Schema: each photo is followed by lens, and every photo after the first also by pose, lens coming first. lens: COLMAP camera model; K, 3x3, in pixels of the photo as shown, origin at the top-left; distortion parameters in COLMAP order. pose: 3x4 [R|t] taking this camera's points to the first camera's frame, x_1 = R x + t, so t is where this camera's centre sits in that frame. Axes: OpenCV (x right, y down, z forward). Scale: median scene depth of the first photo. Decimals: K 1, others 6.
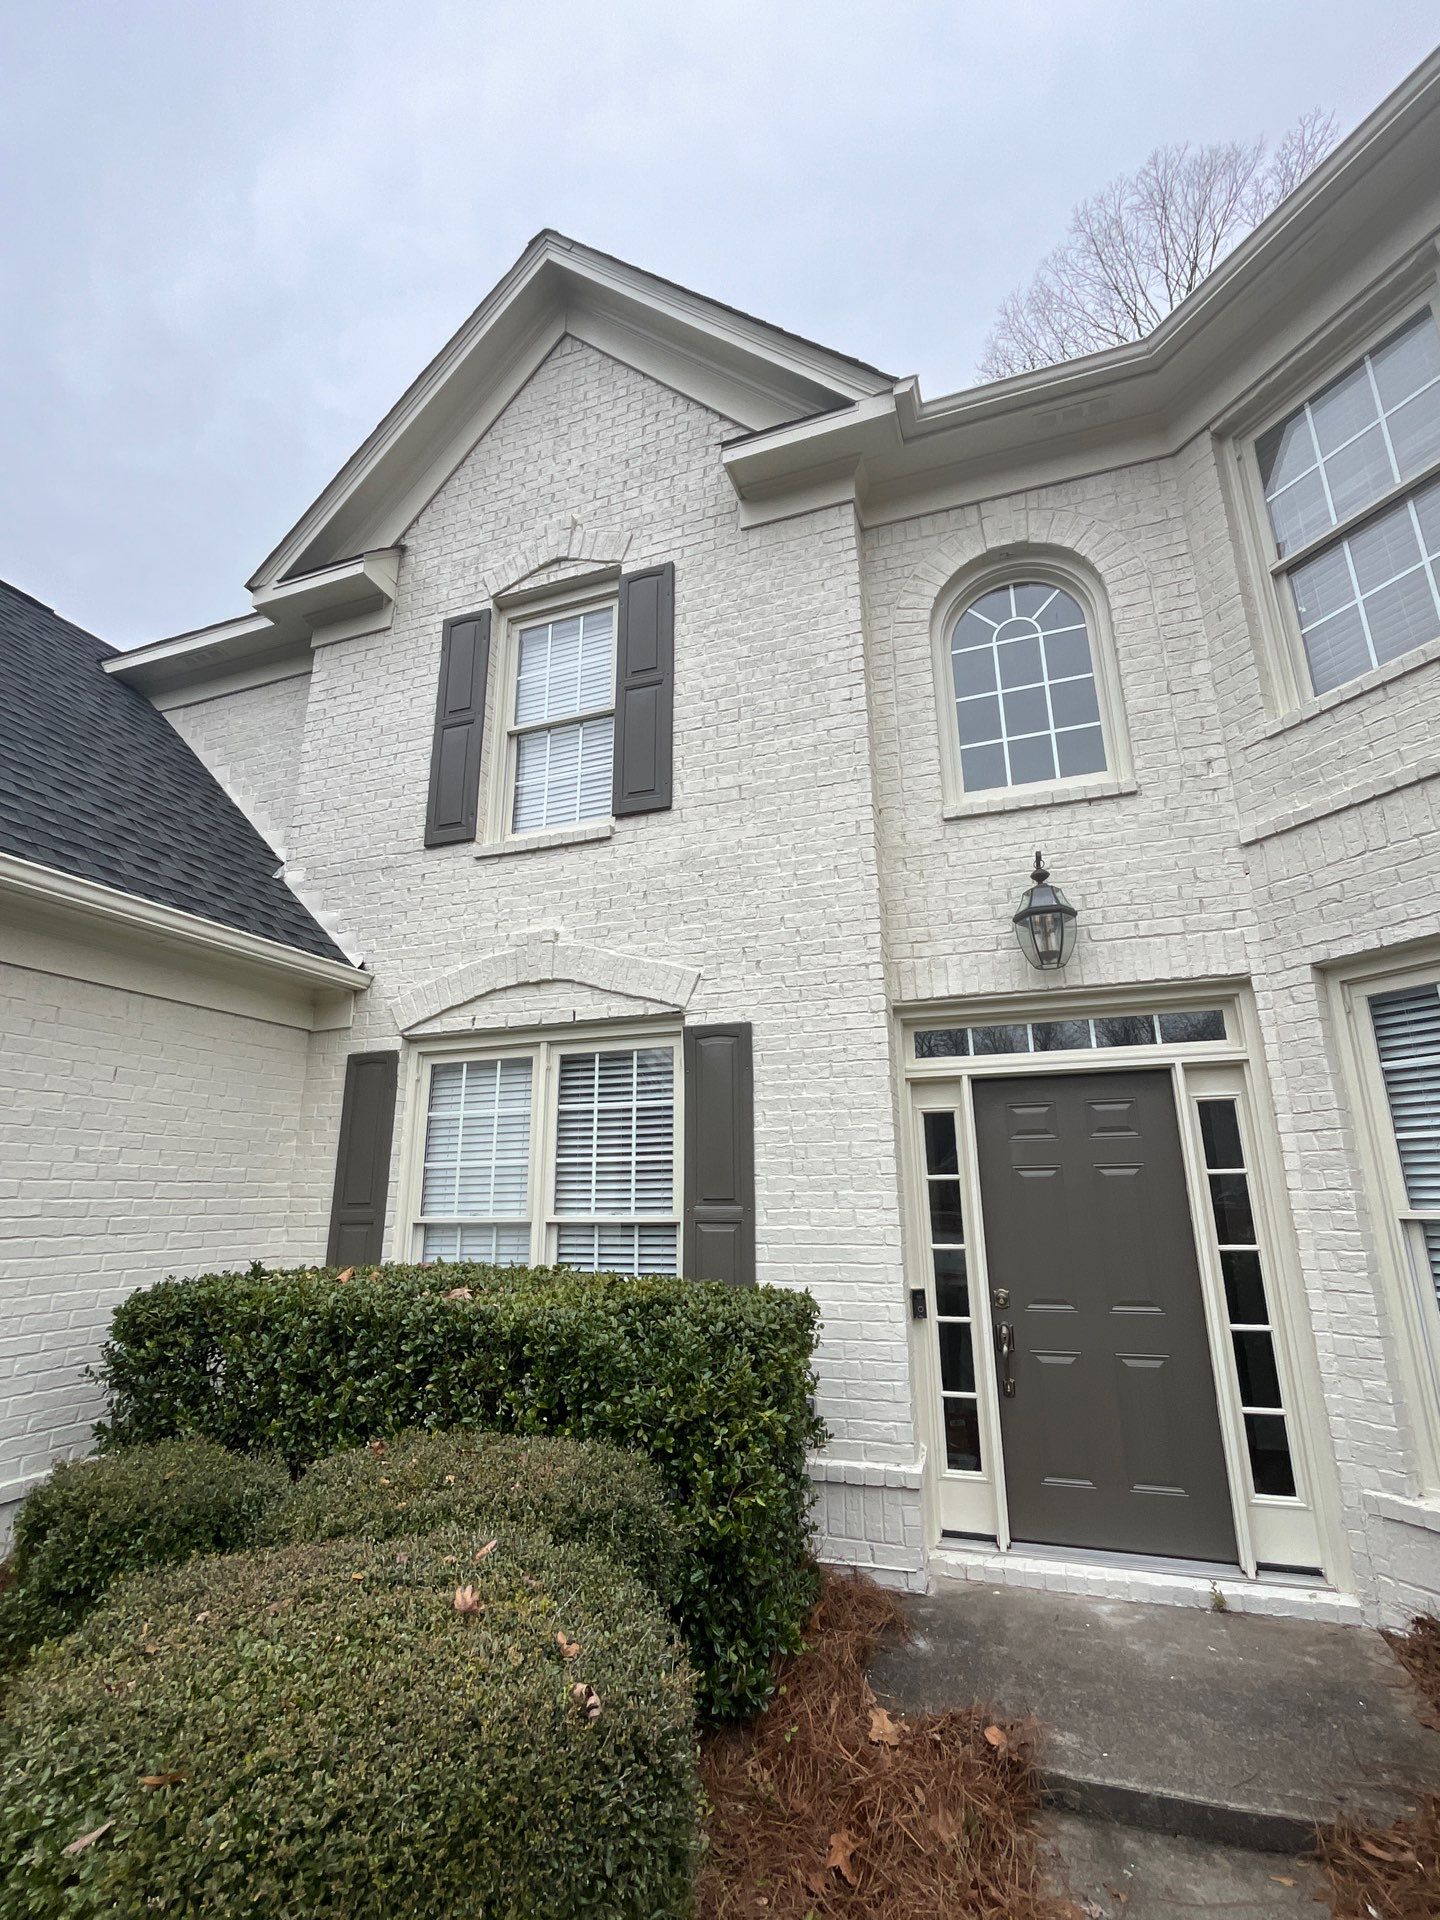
lens RADIAL K [[873.1, 0, 723.3], [0, 873.1, 960.1], [0, 0, 1]] dist [-0.002784, -0.000128]
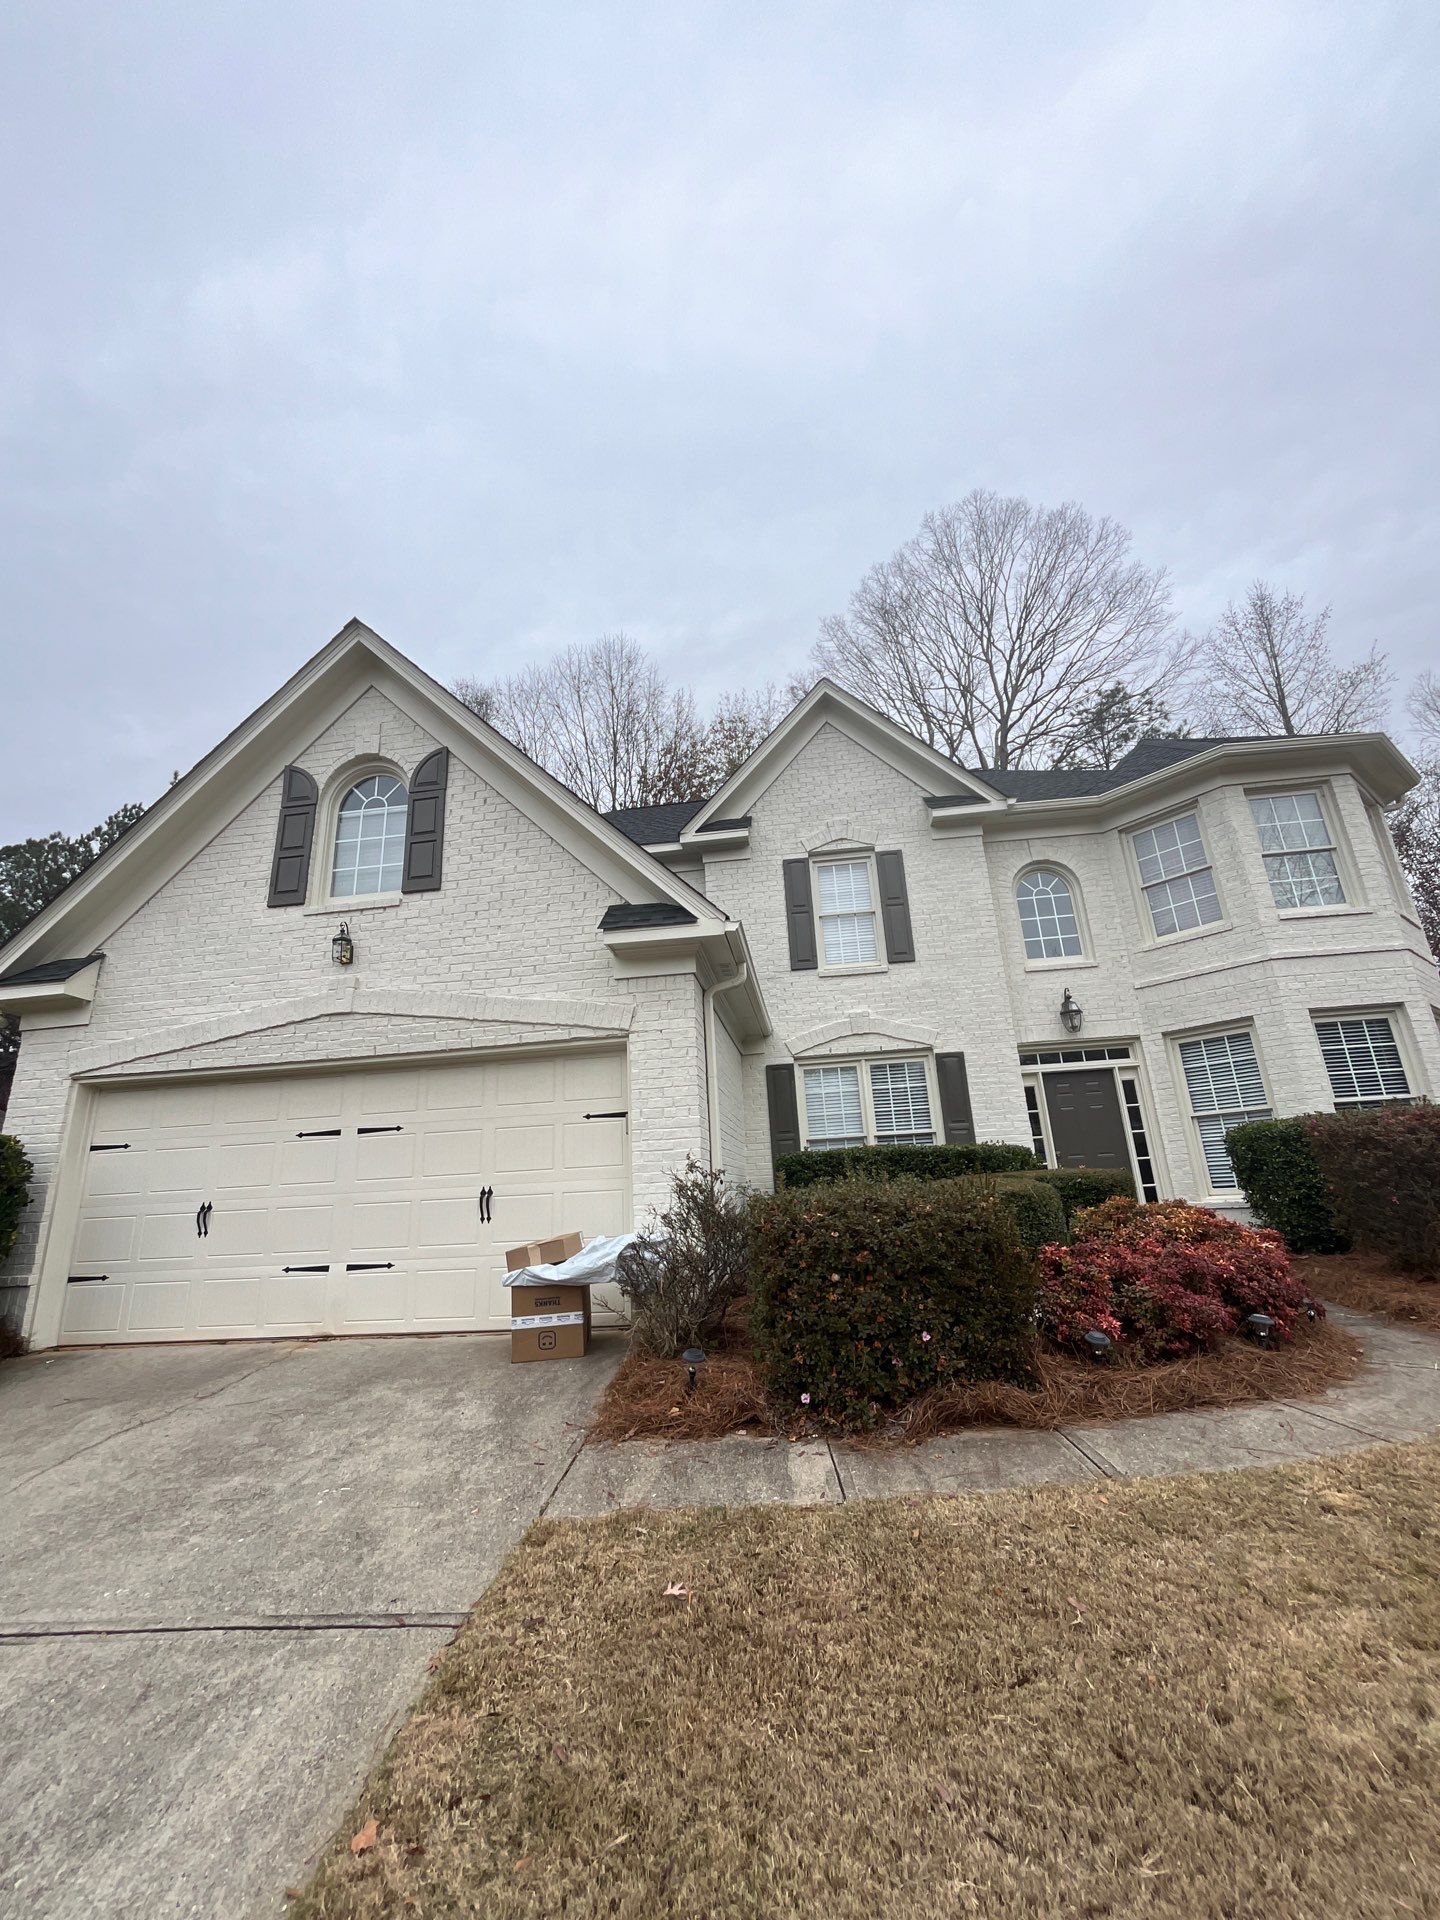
lens RADIAL K [[781.2, 0, 718.4], [0, 781.2, 957.7], [0, 0, 1]] dist [-0.003582, -0.000328]
pose [[0.973975, 0.029215, 0.224765, -1.086061], [-0.020208, 0.998902, -0.042268, -0.083967], [-0.225753, 0.036625, 0.973496, -0.973056]]
